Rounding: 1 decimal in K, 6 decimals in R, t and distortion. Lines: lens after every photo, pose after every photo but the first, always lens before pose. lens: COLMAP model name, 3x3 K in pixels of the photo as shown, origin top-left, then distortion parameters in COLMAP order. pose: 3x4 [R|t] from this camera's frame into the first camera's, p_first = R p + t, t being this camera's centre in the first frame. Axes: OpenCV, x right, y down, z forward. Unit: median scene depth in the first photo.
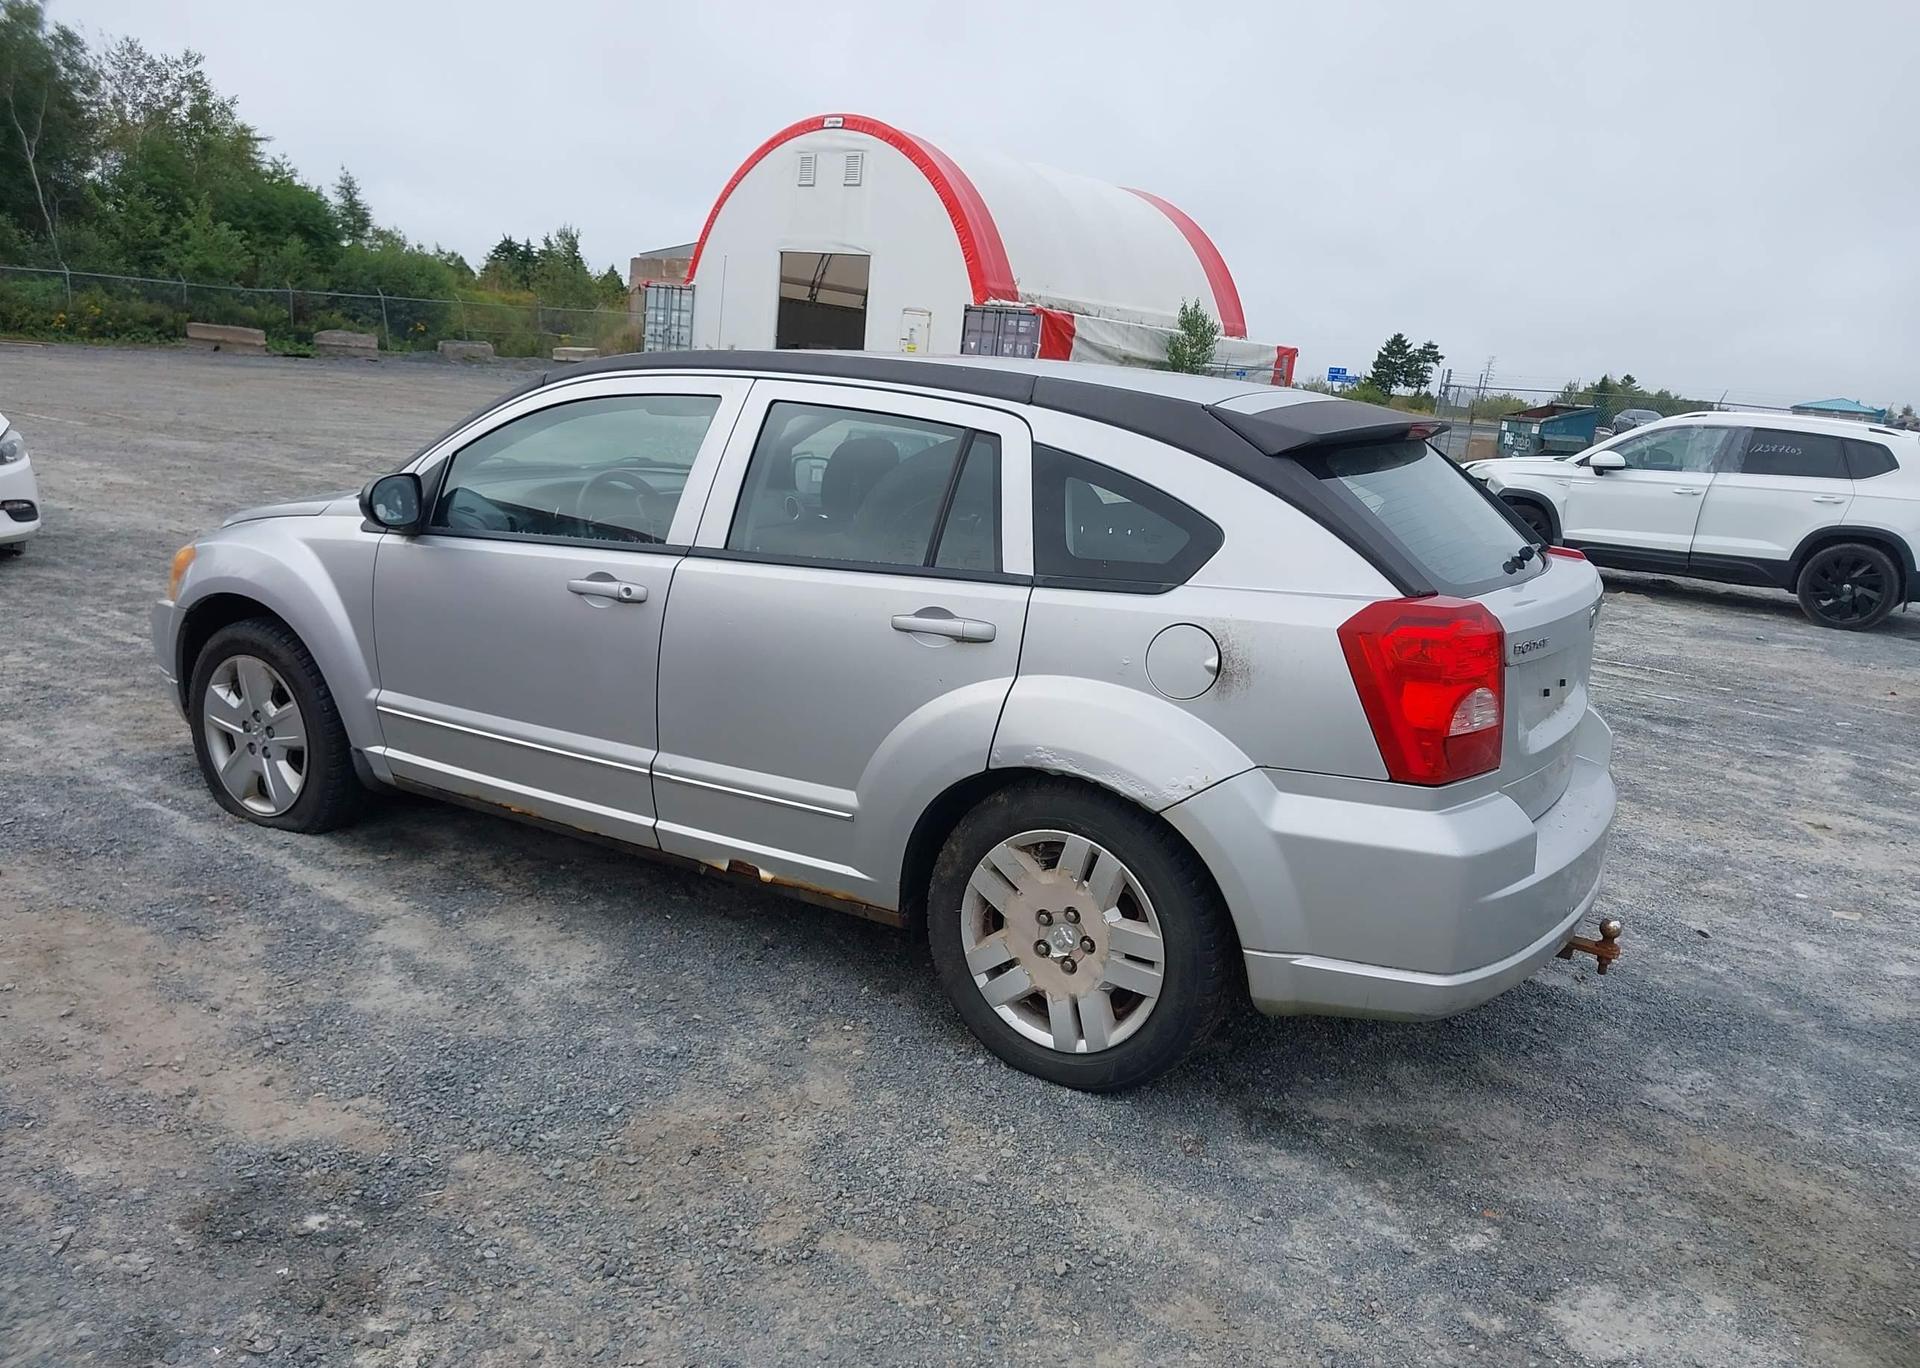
lens RADIAL K [[1505.4, 0, 955.7], [0, 1505.4, 711.0], [0, 0, 1]] dist [0.044130, -0.054813]
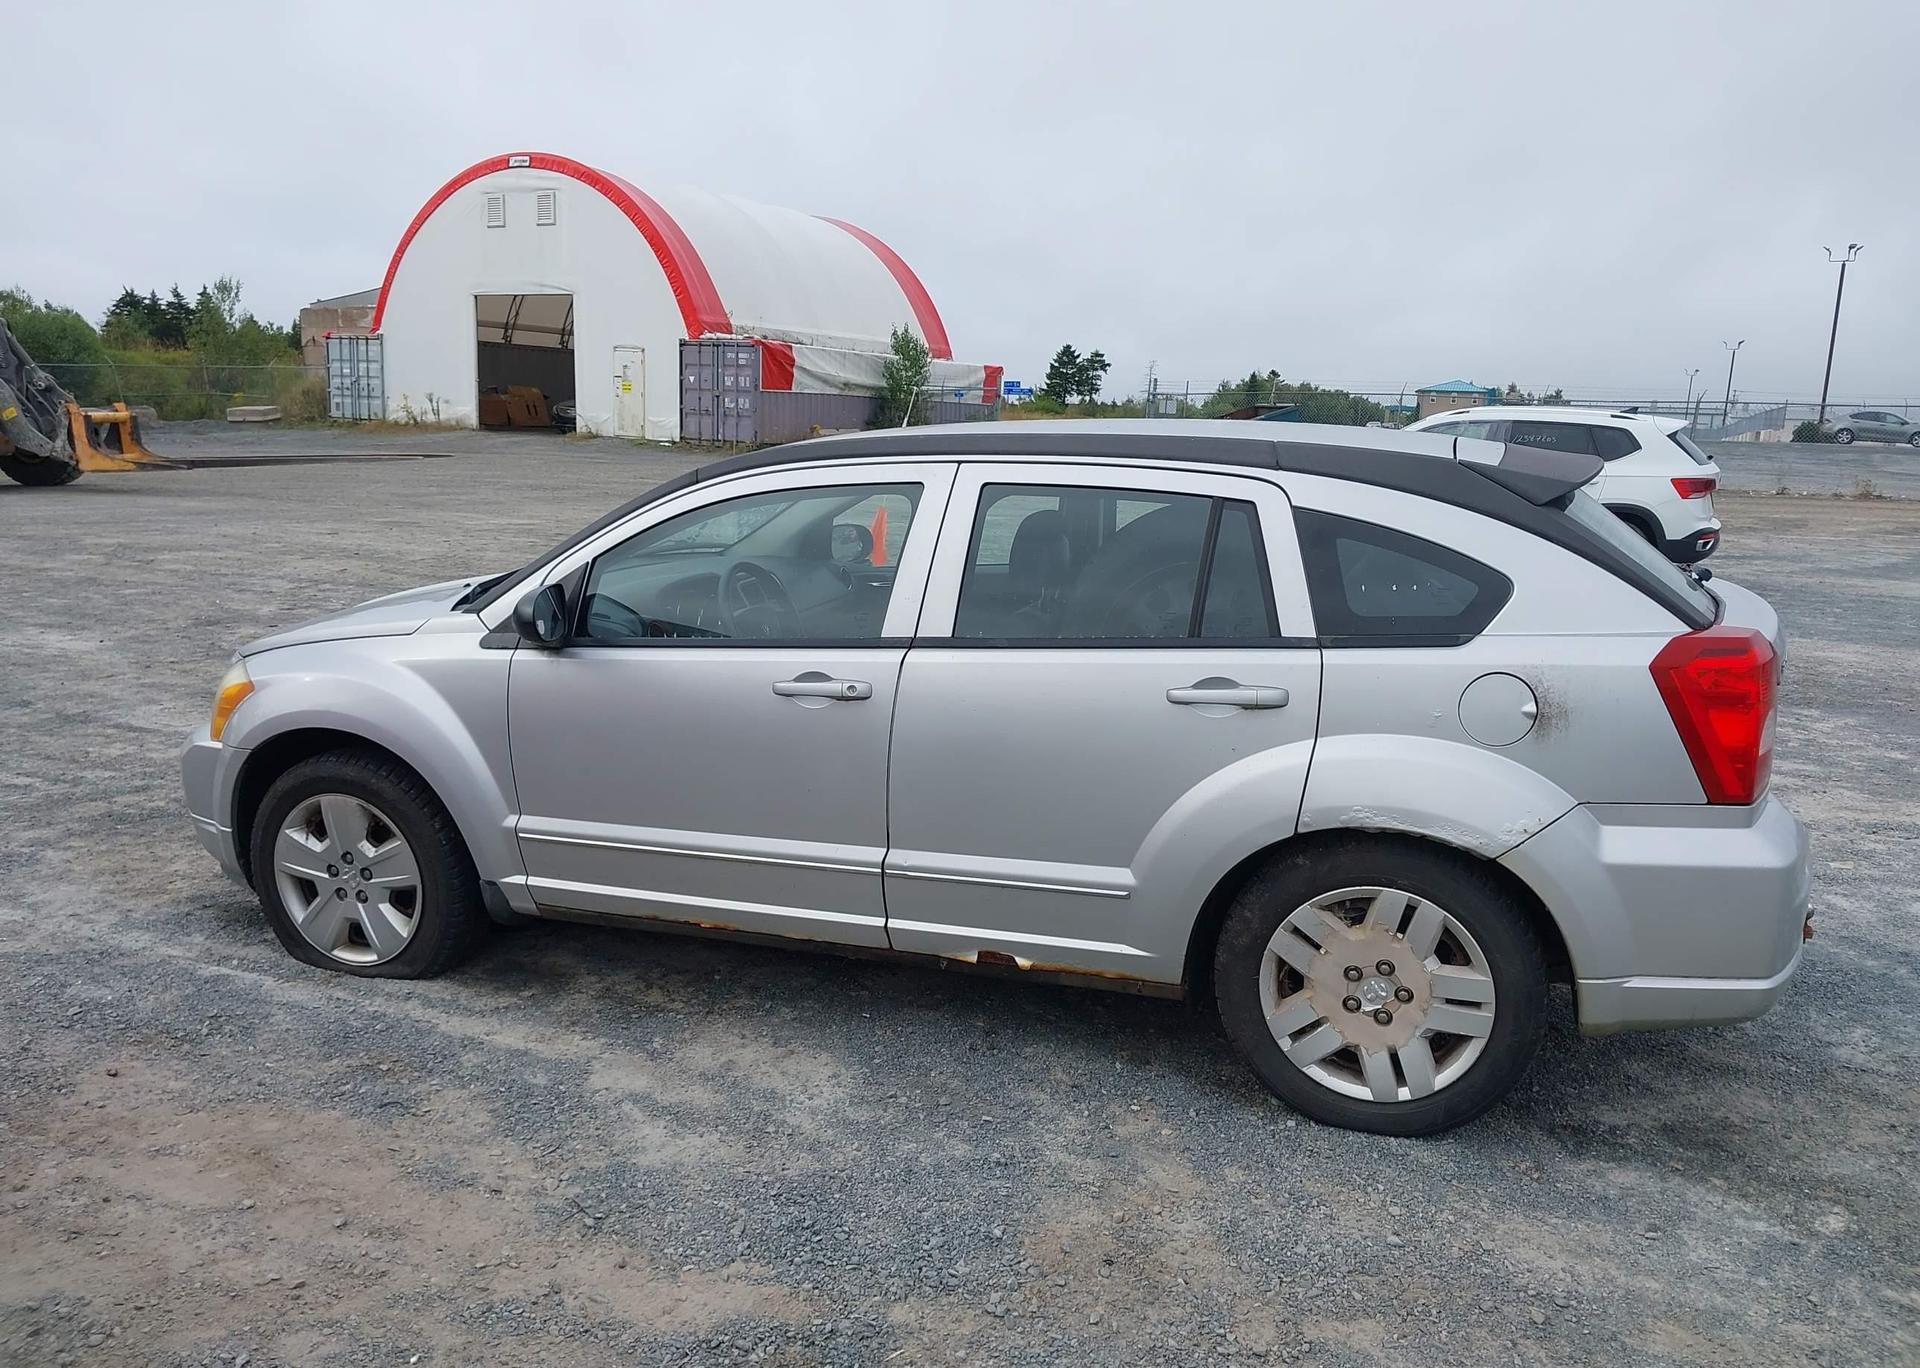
lens RADIAL K [[1505.4, 0, 953.7], [0, 1505.4, 698.9], [0, 0, 1]] dist [0.044130, -0.054813]
pose [[0.976193, -0.098296, 0.193353, -0.316121], [0.102573, 0.994651, -0.012210, -0.050251], [-0.191118, 0.031752, 0.981053, 0.038367]]
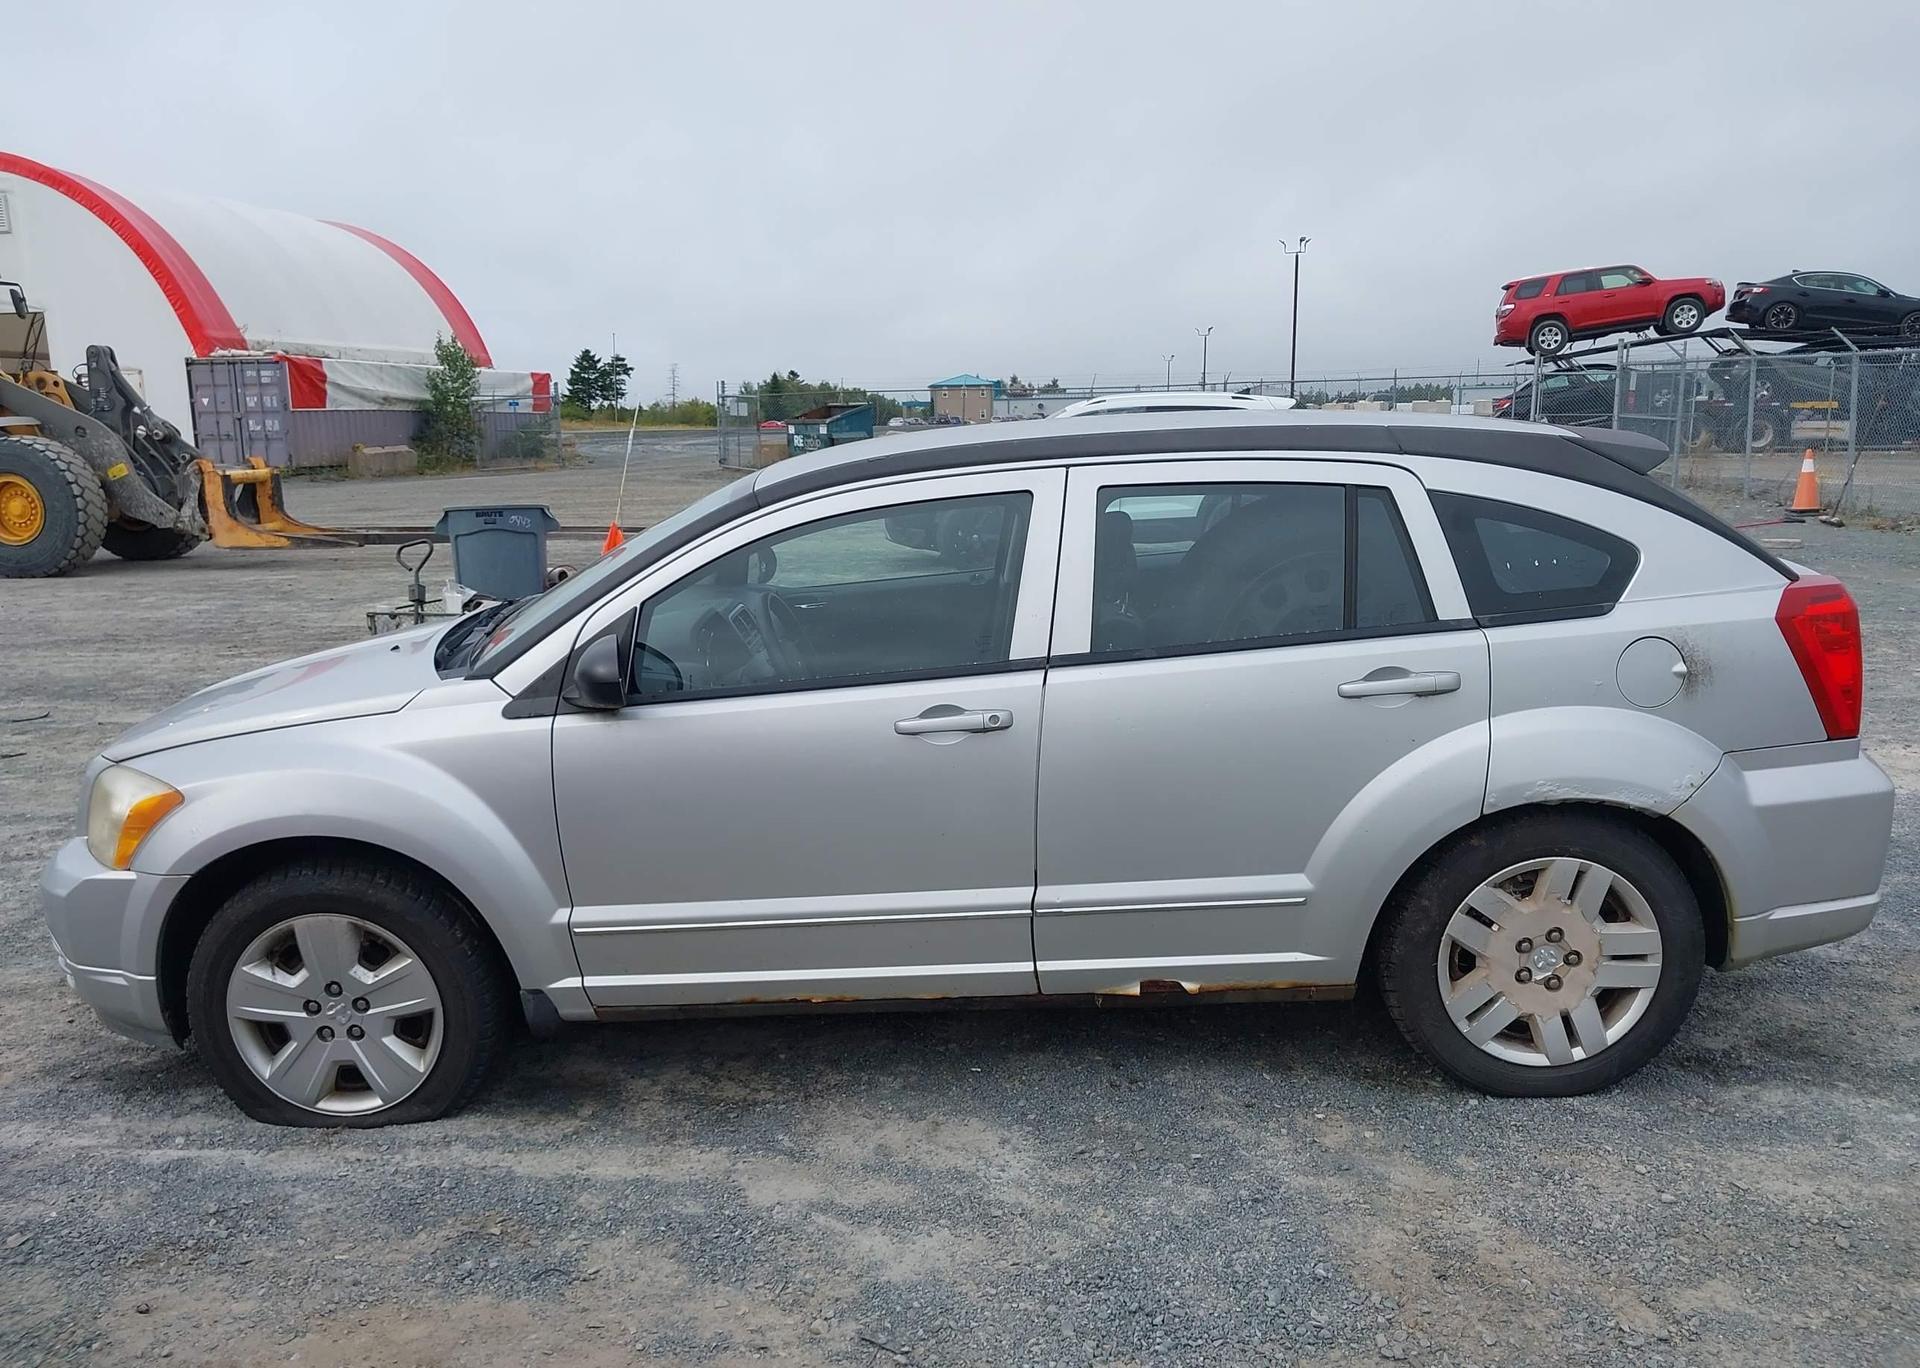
lens RADIAL K [[1505.4, 0, 948.4], [0, 1505.4, 700.4], [0, 0, 1]] dist [0.044130, -0.054813]
pose [[0.862243, -0.195216, 0.467362, -0.606044], [0.203535, 0.978504, 0.033214, -0.116009], [-0.463799, 0.066486, 0.883442, 0.212707]]
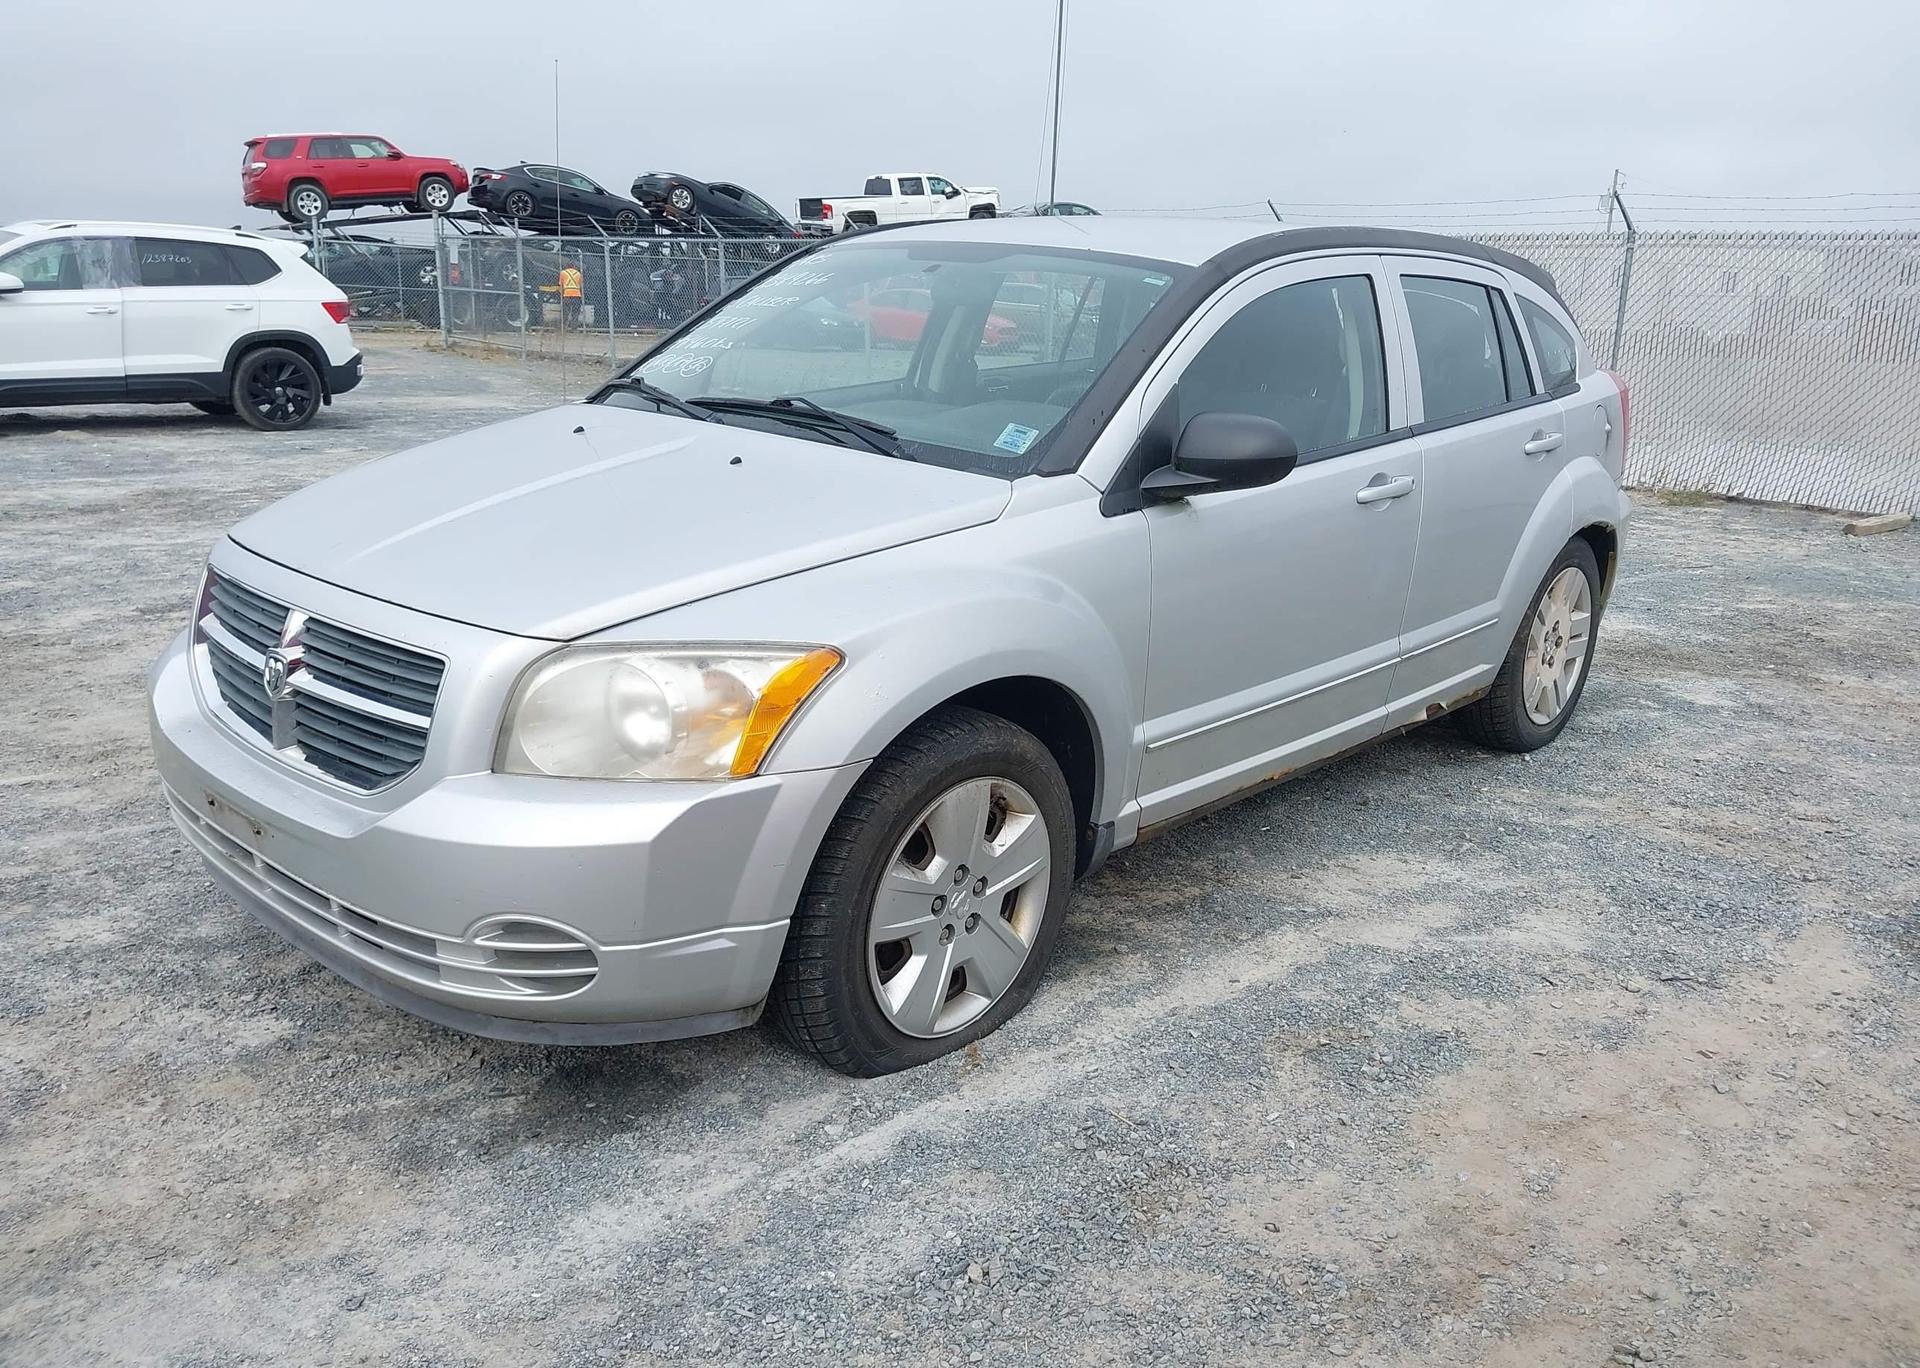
lens RADIAL K [[1505.4, 0, 943.1], [0, 1505.4, 724.4], [0, 0, 1]] dist [0.044130, -0.054813]
pose [[0.201934, -0.338018, 0.919220, -1.149692], [0.201935, 0.932759, 0.298636, -0.268543], [-0.958355, 0.125318, 0.256613, 0.983698]]
